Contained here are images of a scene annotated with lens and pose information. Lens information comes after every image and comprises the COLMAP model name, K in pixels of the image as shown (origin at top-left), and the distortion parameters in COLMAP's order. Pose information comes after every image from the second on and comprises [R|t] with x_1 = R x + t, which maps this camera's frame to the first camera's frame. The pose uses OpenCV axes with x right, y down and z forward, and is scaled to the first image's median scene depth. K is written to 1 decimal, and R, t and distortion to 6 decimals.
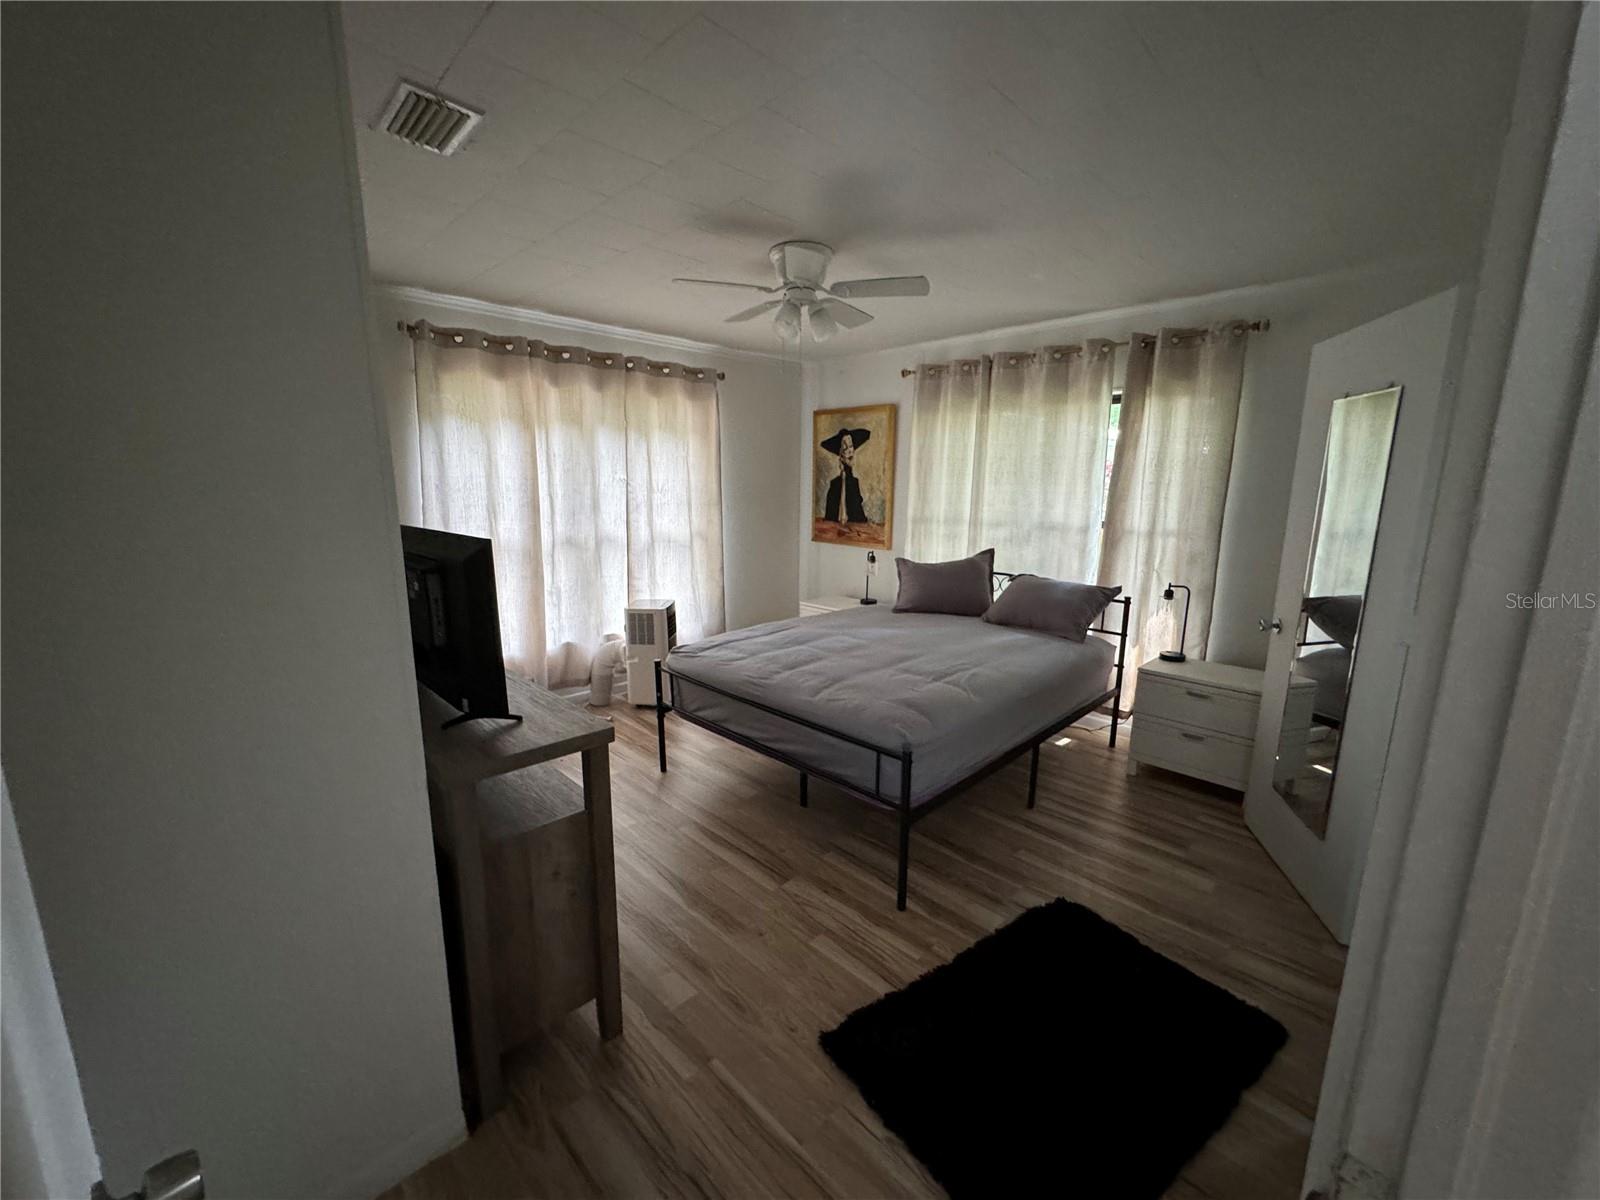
lens RADIAL K [[644.0, 0, 798.1], [0, 644.0, 599.4], [0, 0, 1]] dist [0.002835, -0.000315]
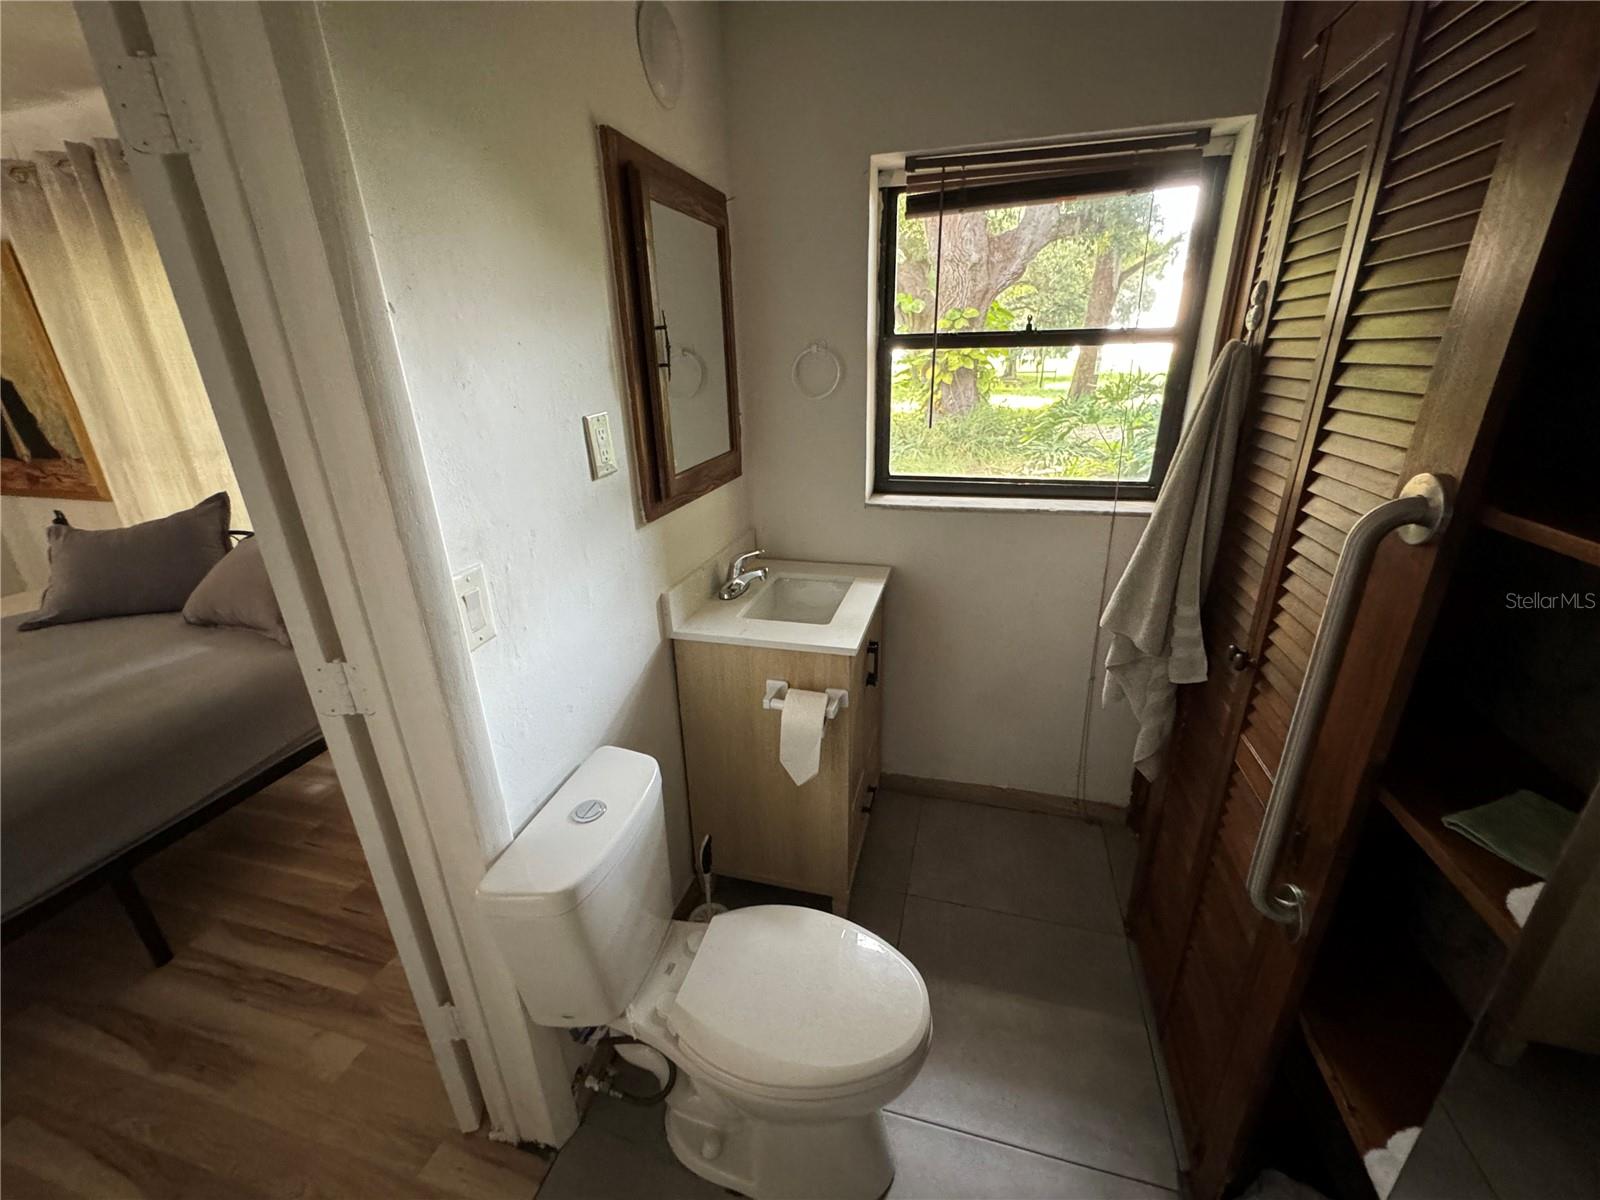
lens RADIAL K [[644.0, 0, 796.8], [0, 644.0, 600.2], [0, 0, 1]] dist [0.002835, -0.000315]
pose [[0.866758, -0.207084, 0.453703, 0.471073], [0.124260, 0.970700, 0.205671, -0.036789], [-0.483001, -0.121890, 0.867095, 0.172645]]
